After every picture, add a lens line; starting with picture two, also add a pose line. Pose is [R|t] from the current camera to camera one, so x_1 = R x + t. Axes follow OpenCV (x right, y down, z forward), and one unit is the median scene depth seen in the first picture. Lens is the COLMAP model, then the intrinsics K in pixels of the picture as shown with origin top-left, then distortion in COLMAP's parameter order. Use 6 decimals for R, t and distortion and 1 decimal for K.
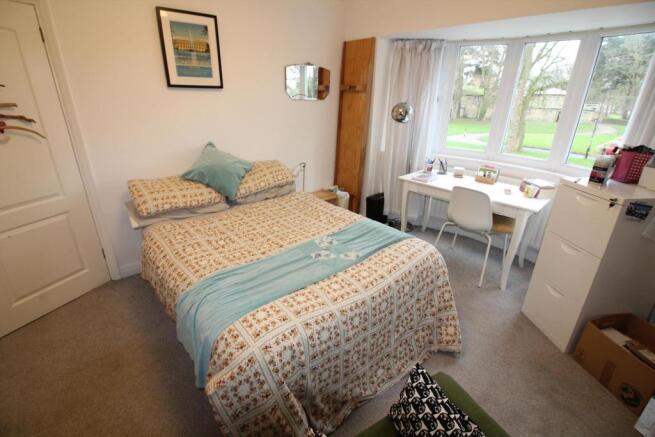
lens RADIAL K [[303.2, 0, 324.4], [0, 303.2, 215.3], [0, 0, 1]] dist [0.000101, -0.013920]
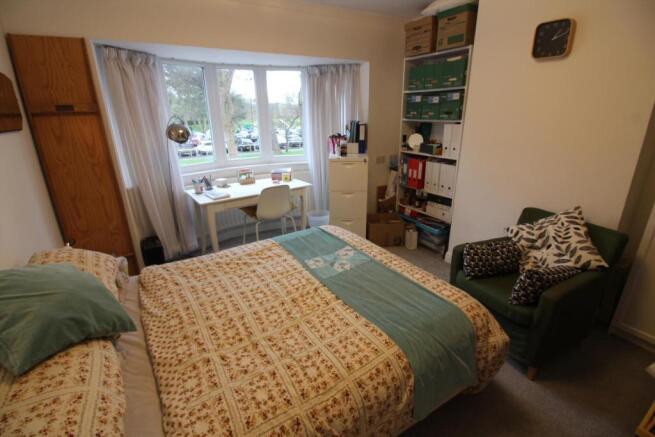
lens RADIAL K [[303.2, 0, 324.4], [0, 303.2, 215.3], [0, 0, 1]] dist [0.000101, -0.013920]
pose [[0.140206, -0.344298, 0.928333, -0.660626], [0.389379, 0.881221, 0.268017, -0.231653], [-0.910344, 0.323896, 0.257615, 0.532925]]
